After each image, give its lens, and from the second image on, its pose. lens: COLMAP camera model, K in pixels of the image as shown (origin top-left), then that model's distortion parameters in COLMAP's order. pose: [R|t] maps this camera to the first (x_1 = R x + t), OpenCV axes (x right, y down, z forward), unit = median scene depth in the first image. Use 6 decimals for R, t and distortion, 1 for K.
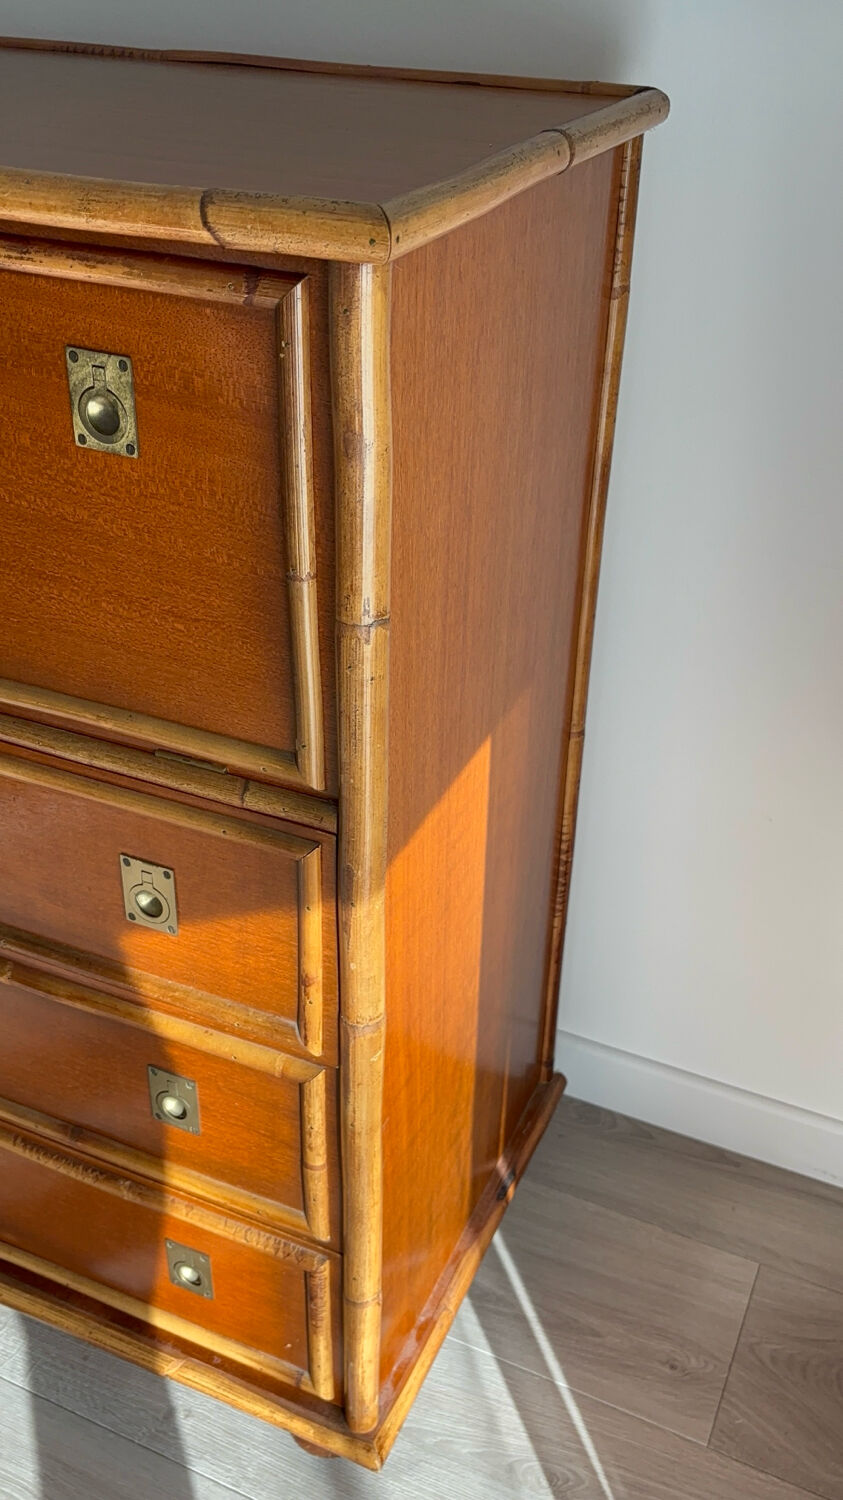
lens RADIAL K [[1410.6, 0, 418.6], [0, 1410.6, 735.2], [0, 0, 1]] dist [0.126678, -0.370855]
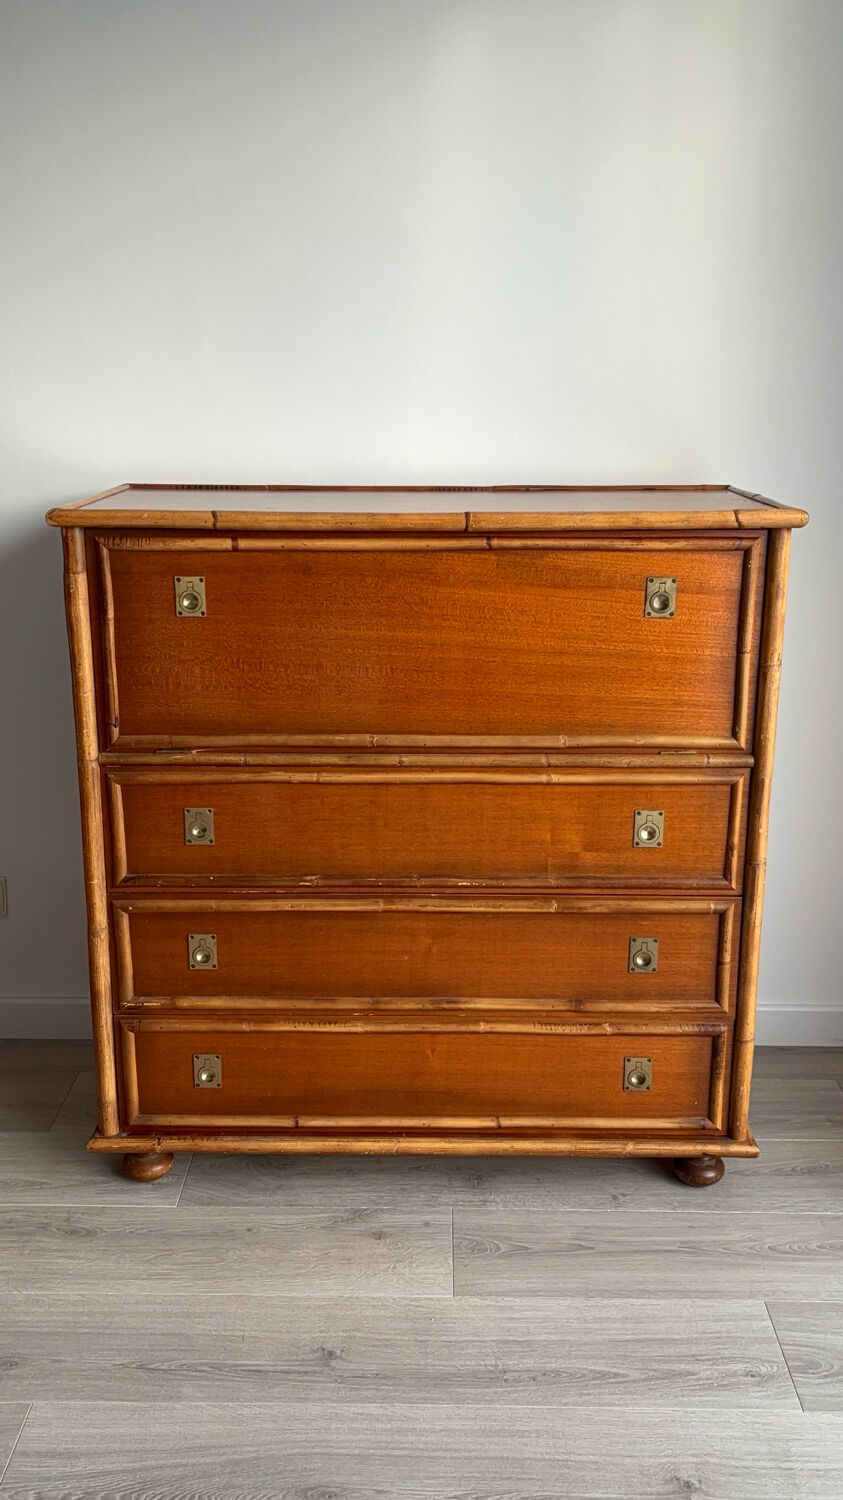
lens RADIAL K [[1405.4, 0, 419.2], [0, 1405.4, 728.5], [0, 0, 1]] dist [0.134527, -0.318637]
pose [[0.917680, -0.116673, 0.379803, -1.466883], [0.224213, 0.941233, -0.252604, 0.485537], [-0.328011, 0.316967, 0.889911, -0.953033]]
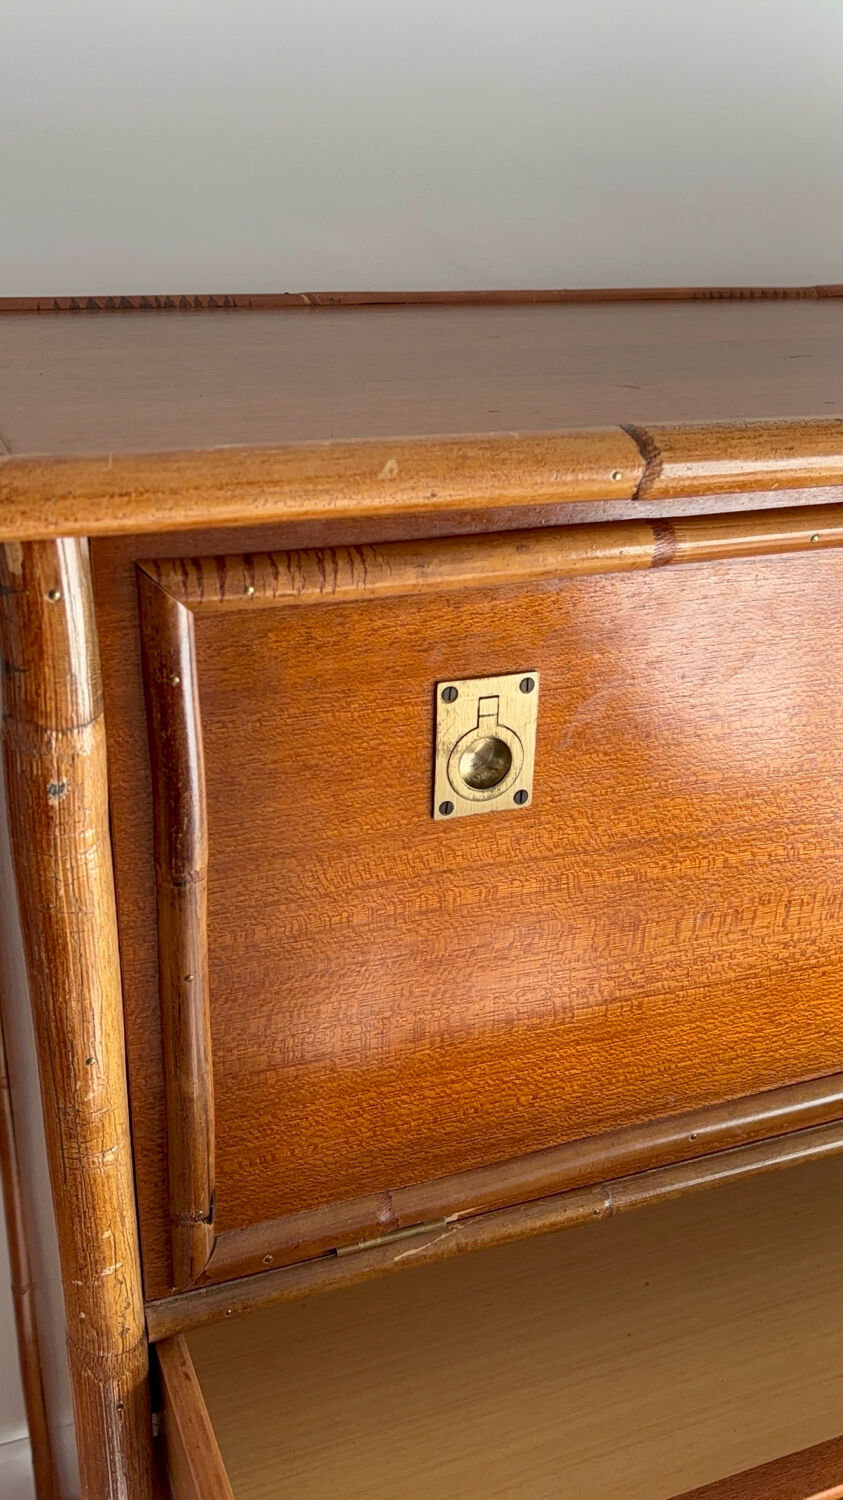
lens RADIAL K [[1383.0, 0, 426.1], [0, 1383.0, 748.3], [0, 0, 1]] dist [0.195741, -0.582997]
pose [[0.701529, -0.284187, 0.653525, -1.328413], [0.369050, 0.929375, 0.007983, -0.401042], [-0.609638, 0.235583, 0.756863, 0.711301]]
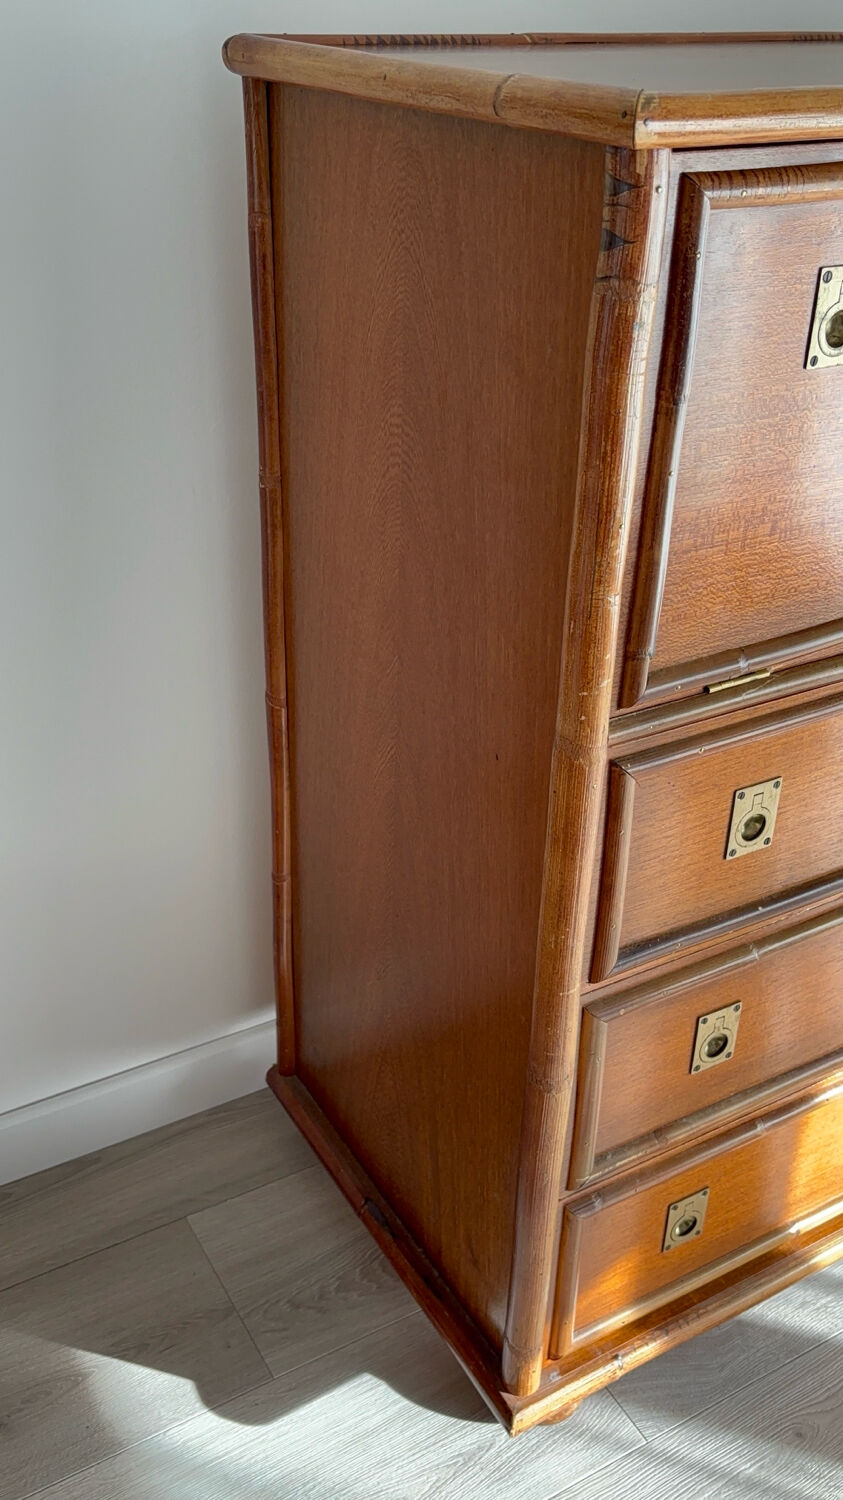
lens RADIAL K [[1404.1, 0, 424.1], [0, 1404.1, 746.6], [0, 0, 1]] dist [0.137695, -0.372652]
pose [[0.582076, -0.402281, 0.706652, -1.854661], [0.417383, 0.893639, 0.164925, -0.403023], [-0.697838, 0.198946, 0.688071, 0.759729]]
